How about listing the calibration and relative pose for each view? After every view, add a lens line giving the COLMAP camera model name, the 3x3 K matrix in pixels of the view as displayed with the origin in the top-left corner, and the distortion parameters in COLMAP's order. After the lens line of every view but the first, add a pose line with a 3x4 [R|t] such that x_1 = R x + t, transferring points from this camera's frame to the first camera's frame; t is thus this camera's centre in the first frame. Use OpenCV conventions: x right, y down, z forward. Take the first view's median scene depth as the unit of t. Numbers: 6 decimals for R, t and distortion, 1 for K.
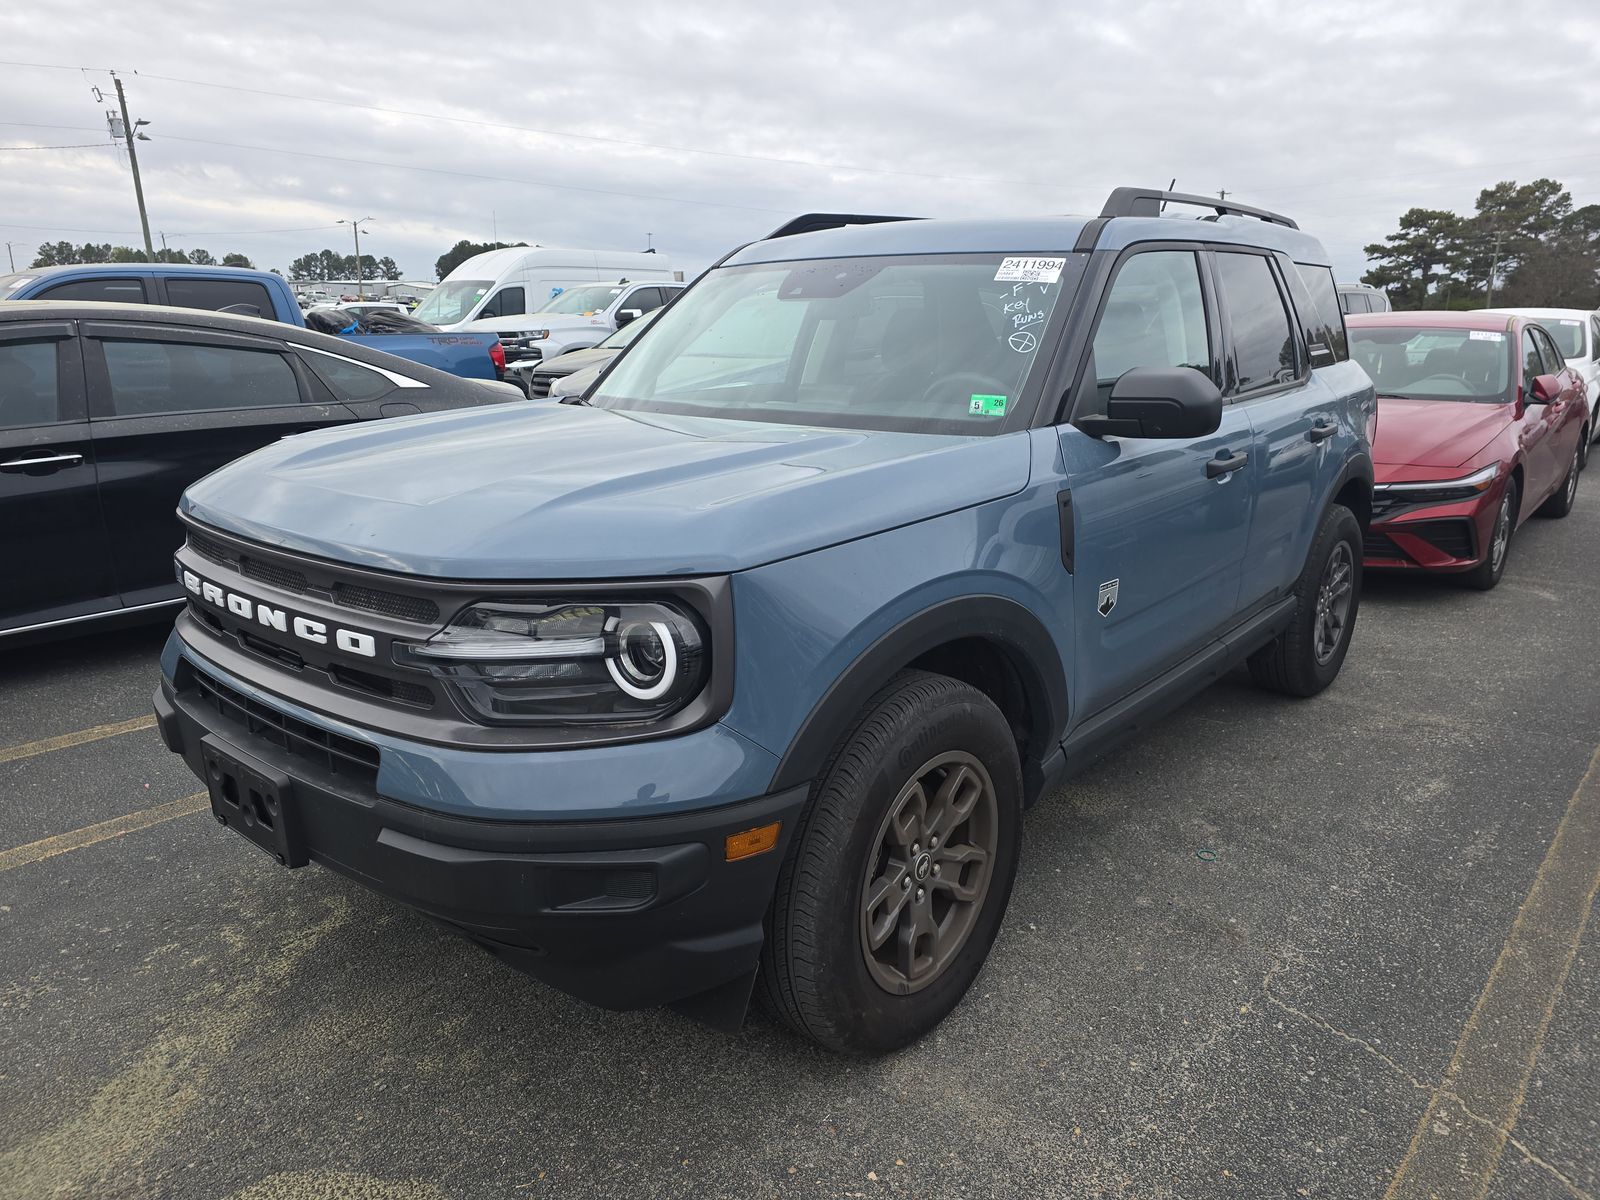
lens RADIAL K [[1064.8, 0, 798.7], [0, 1064.8, 594.7], [0, 0, 1]] dist [0.064281, -0.057025]
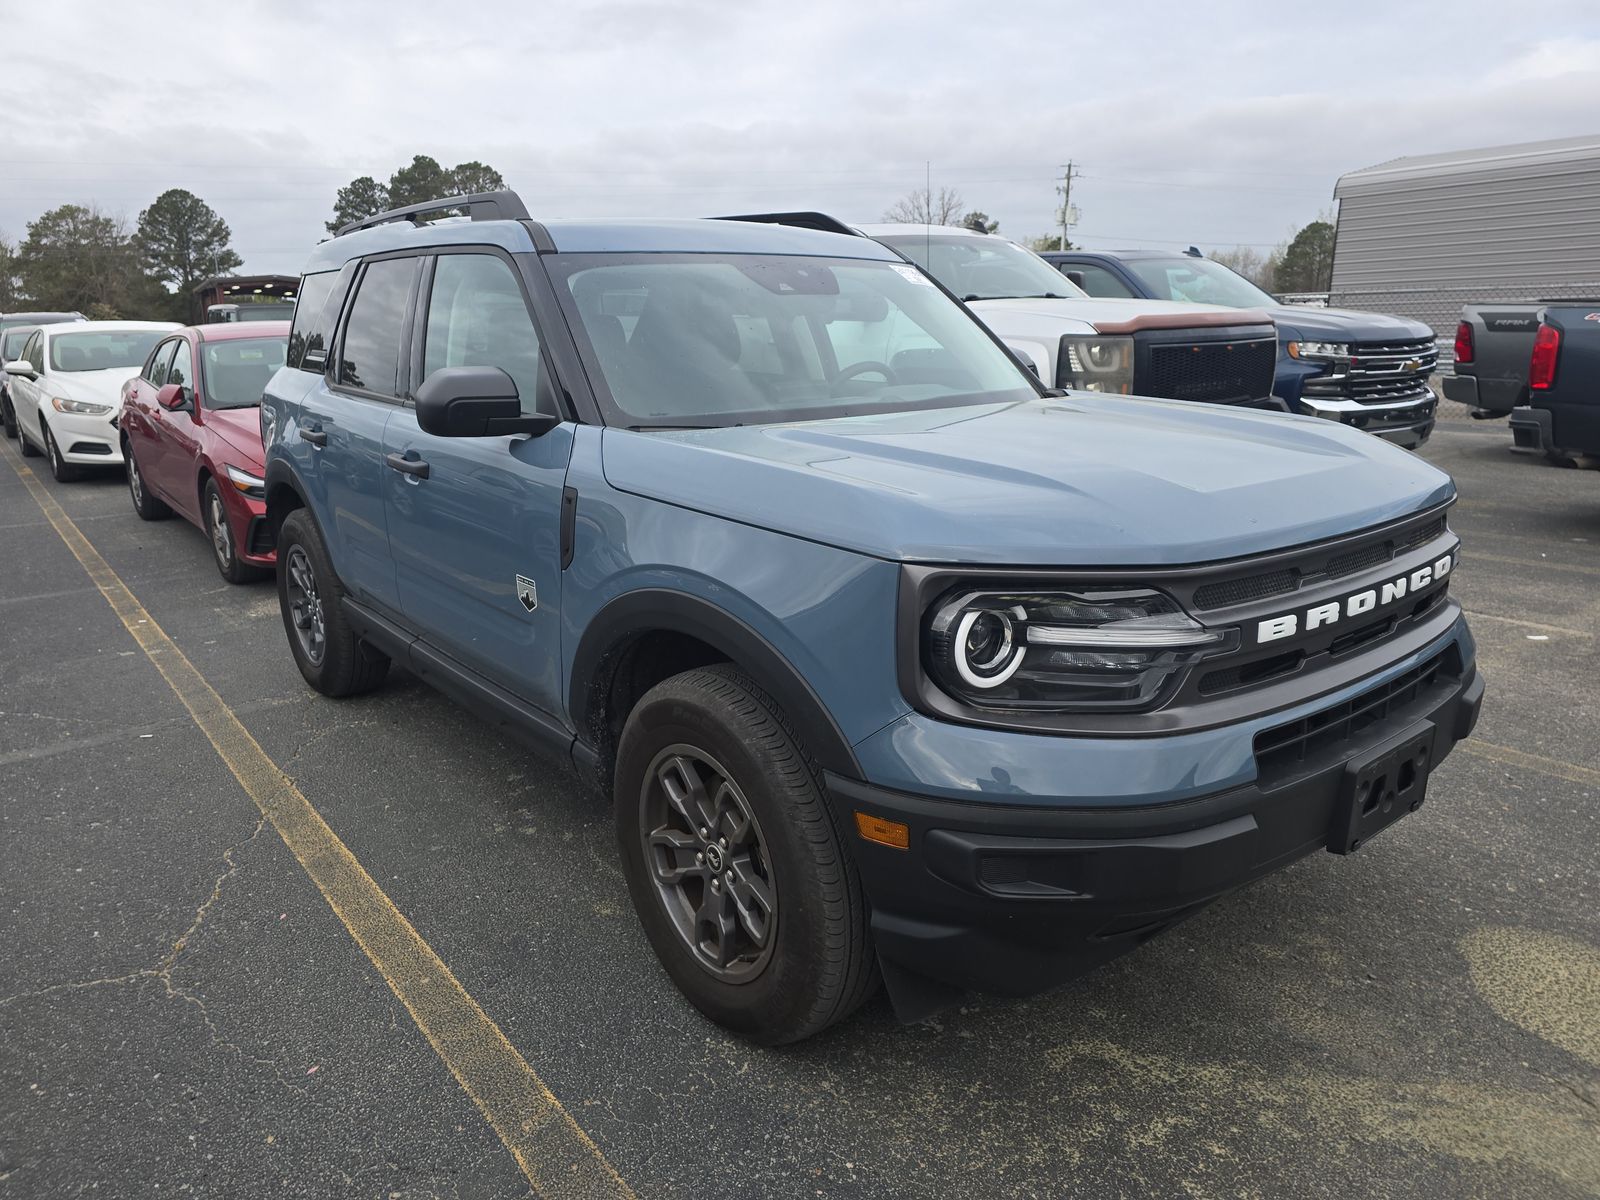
lens RADIAL K [[1064.8, 0, 798.7], [0, 1064.8, 594.7], [0, 0, 1]] dist [0.064281, -0.057025]
pose [[0.178210, -0.243294, 0.953441, -1.564084], [0.258388, 0.946518, 0.193232, -0.319441], [-0.949461, 0.211922, 0.231543, 1.291343]]
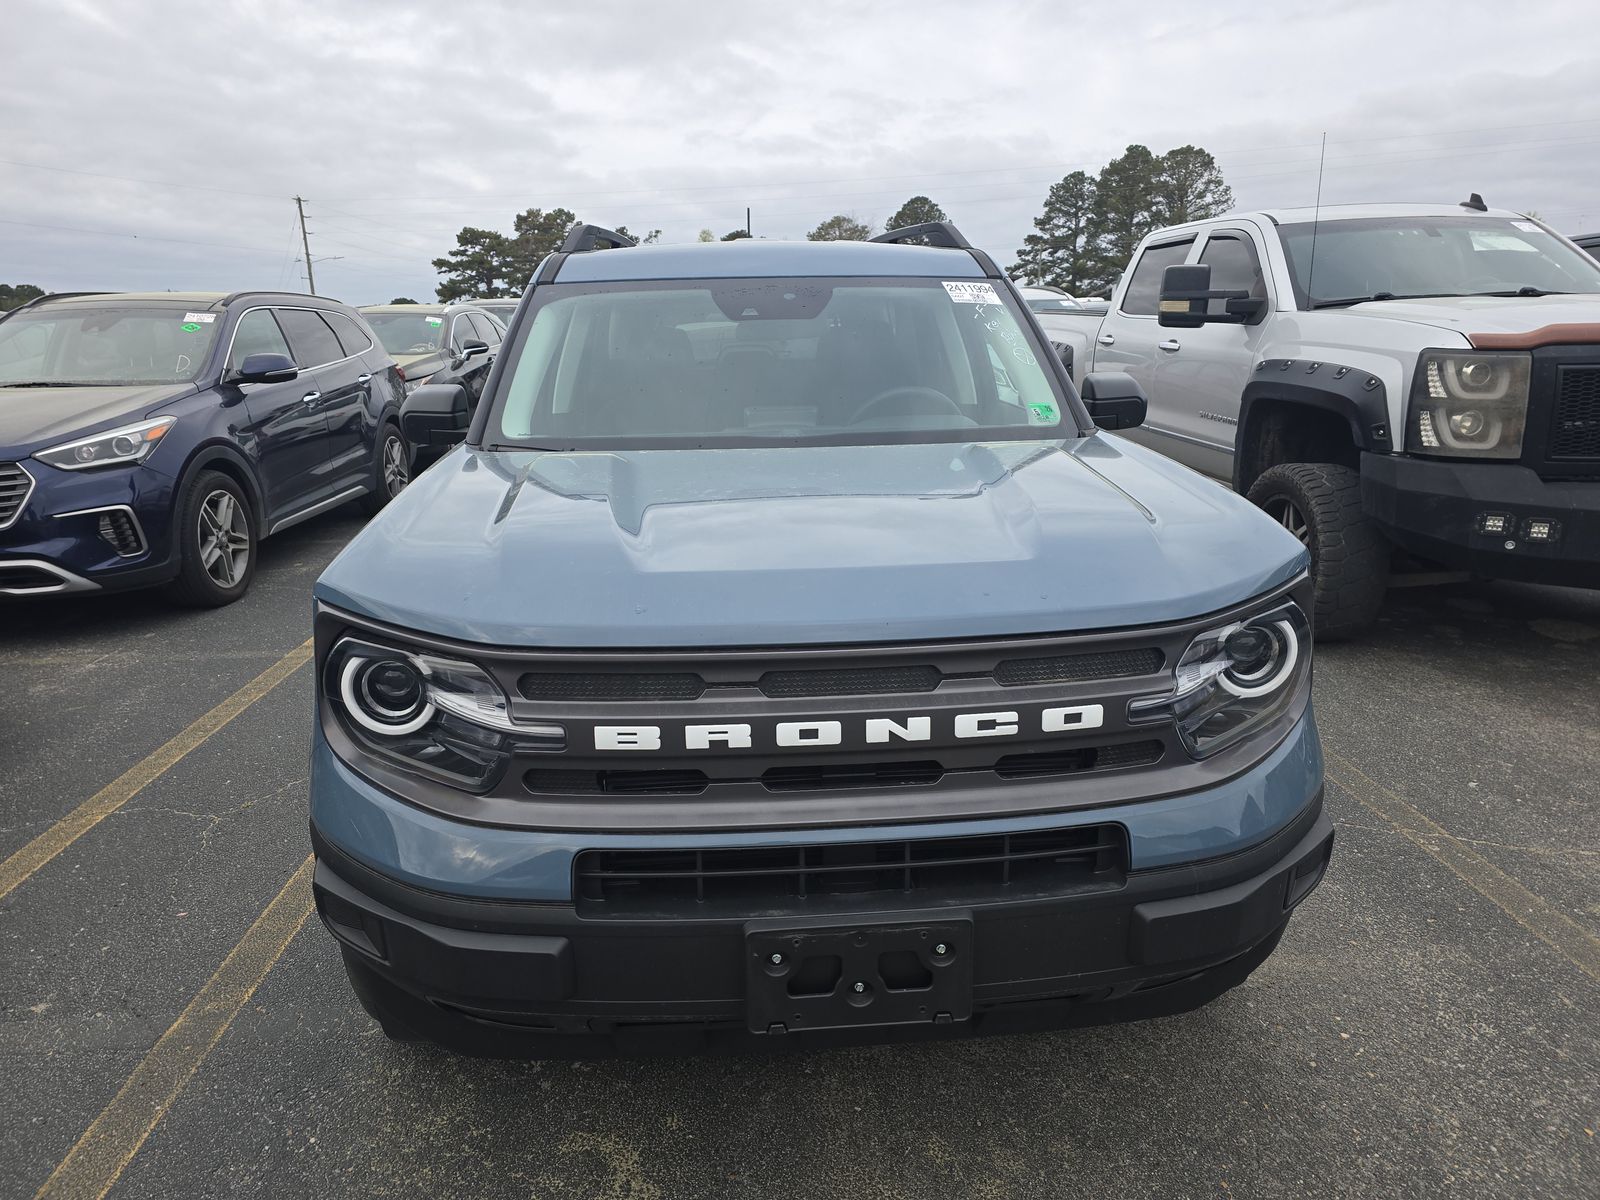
lens RADIAL K [[1064.8, 0, 798.7], [0, 1064.8, 594.7], [0, 0, 1]] dist [0.064281, -0.057025]
pose [[0.707928, -0.183242, 0.682100, -1.055201], [0.188490, 0.979747, 0.067576, -0.143625], [-0.680669, 0.080730, 0.728130, 0.459600]]
